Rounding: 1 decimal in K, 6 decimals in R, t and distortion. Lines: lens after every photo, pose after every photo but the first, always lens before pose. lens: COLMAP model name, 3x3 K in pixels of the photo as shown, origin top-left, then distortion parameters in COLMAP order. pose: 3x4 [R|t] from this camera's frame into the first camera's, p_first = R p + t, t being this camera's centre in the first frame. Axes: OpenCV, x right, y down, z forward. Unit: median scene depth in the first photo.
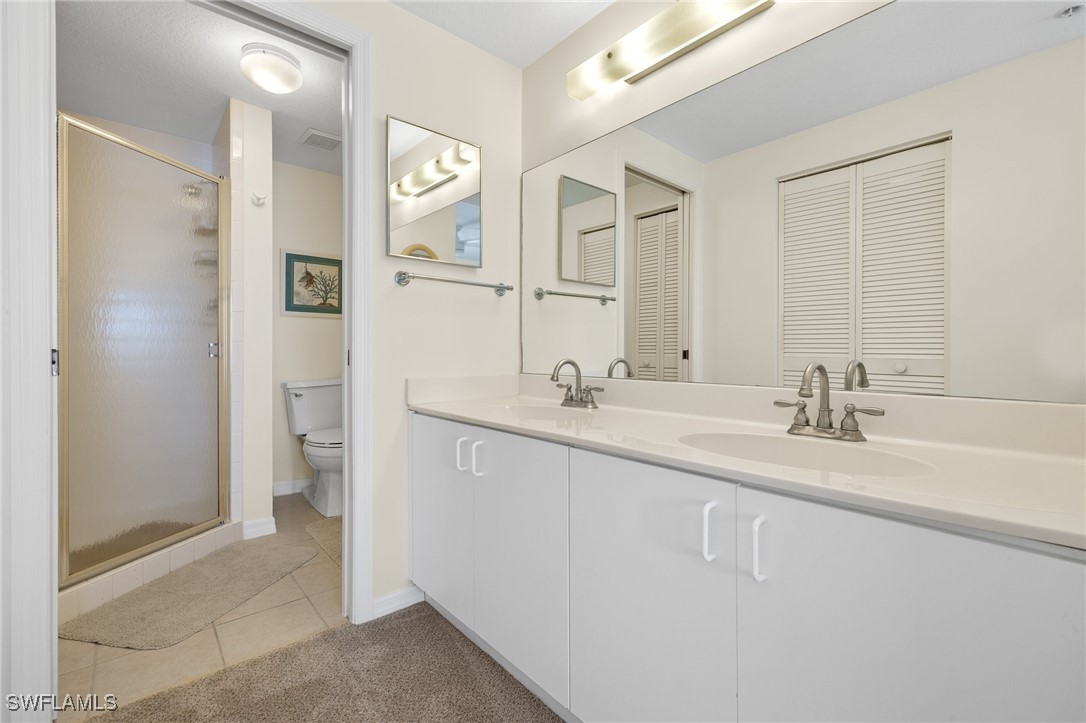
lens RADIAL K [[460.8, 0, 545.5], [0, 460.8, 359.3], [0, 0, 1]] dist [0.000035, -0.000133]
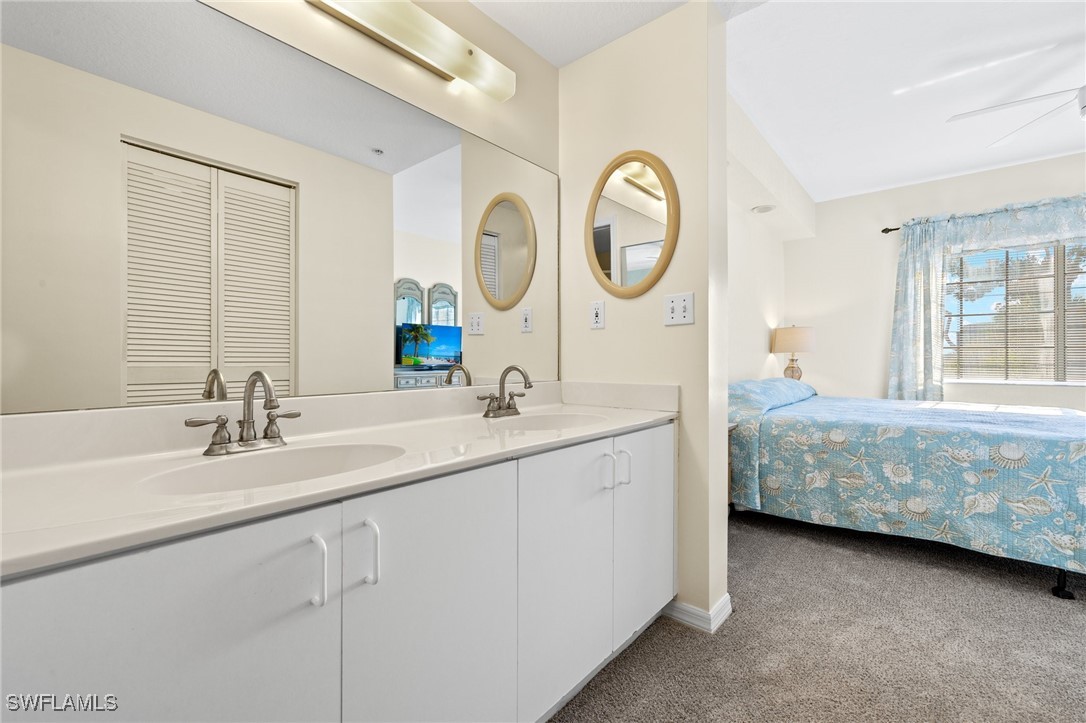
lens RADIAL K [[455.8, 0, 540.9], [0, 455.8, 353.0], [0, 0, 1]] dist [0.001285, 0.000229]
pose [[-0.127894, 0.016568, 0.991649, -0.550702], [0.021612, 0.999670, -0.013915, -0.006481], [-0.991552, 0.019652, -0.128210, 0.677949]]
